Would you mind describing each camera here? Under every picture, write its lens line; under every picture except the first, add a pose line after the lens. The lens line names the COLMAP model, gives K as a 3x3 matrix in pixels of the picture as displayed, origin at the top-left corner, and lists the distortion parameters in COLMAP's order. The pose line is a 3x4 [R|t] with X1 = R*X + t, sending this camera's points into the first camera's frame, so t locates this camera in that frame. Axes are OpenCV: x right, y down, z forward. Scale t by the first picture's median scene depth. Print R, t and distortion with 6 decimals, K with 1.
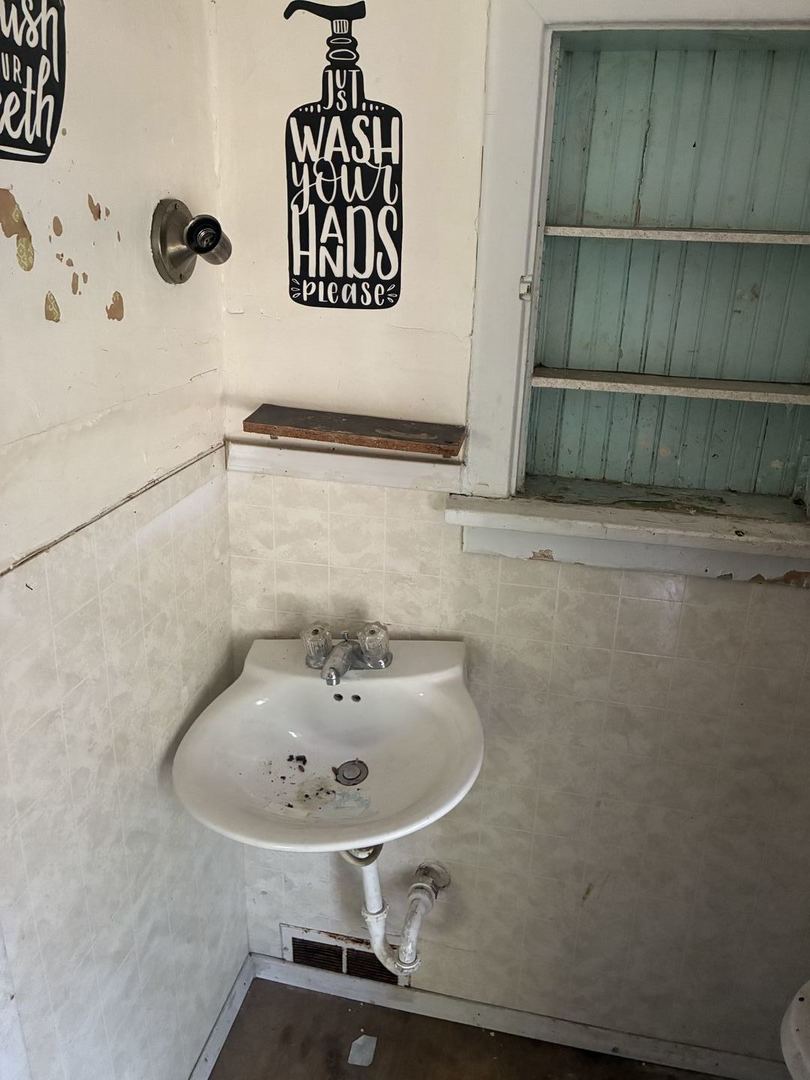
lens RADIAL K [[812.6, 0, 405.0], [0, 812.6, 540.0], [0, 0, 1]] dist [0.061217, -0.087453]
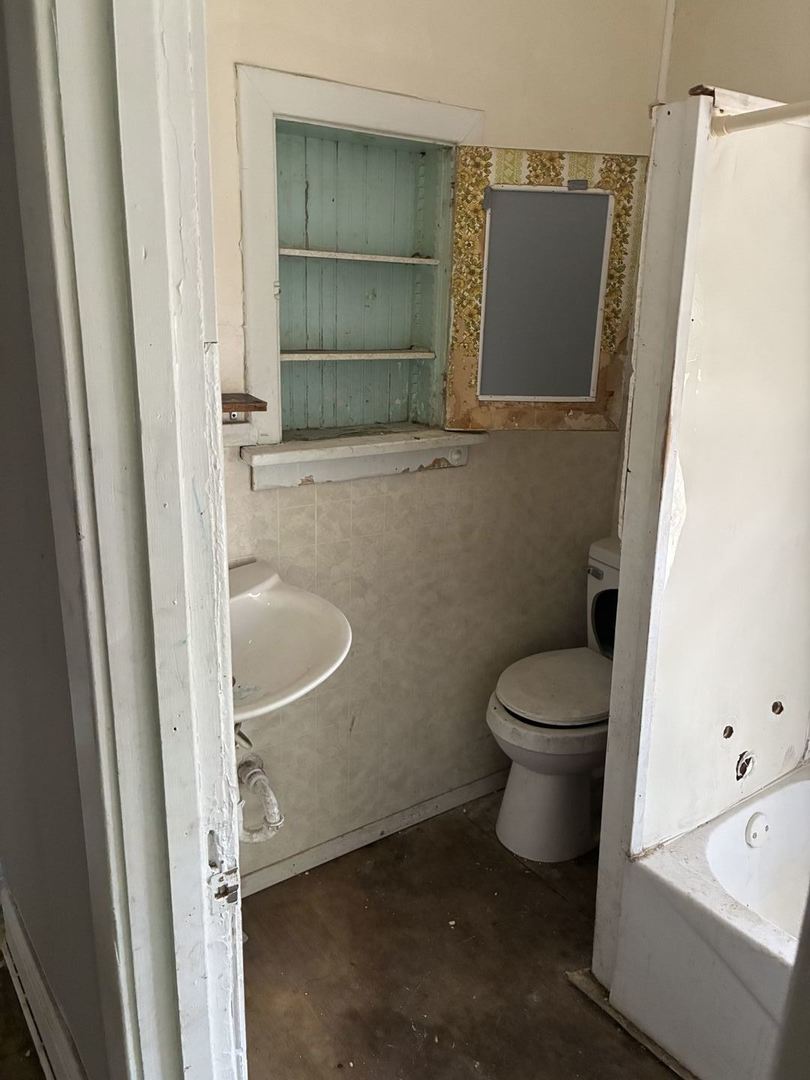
lens RADIAL K [[812.6, 0, 405.0], [0, 812.6, 540.0], [0, 0, 1]] dist [0.061217, -0.087453]
pose [[0.665254, -0.222852, 0.712583, -0.734062], [0.252400, 0.965351, 0.066268, 0.066985], [-0.702661, 0.135771, 0.698451, -0.086642]]
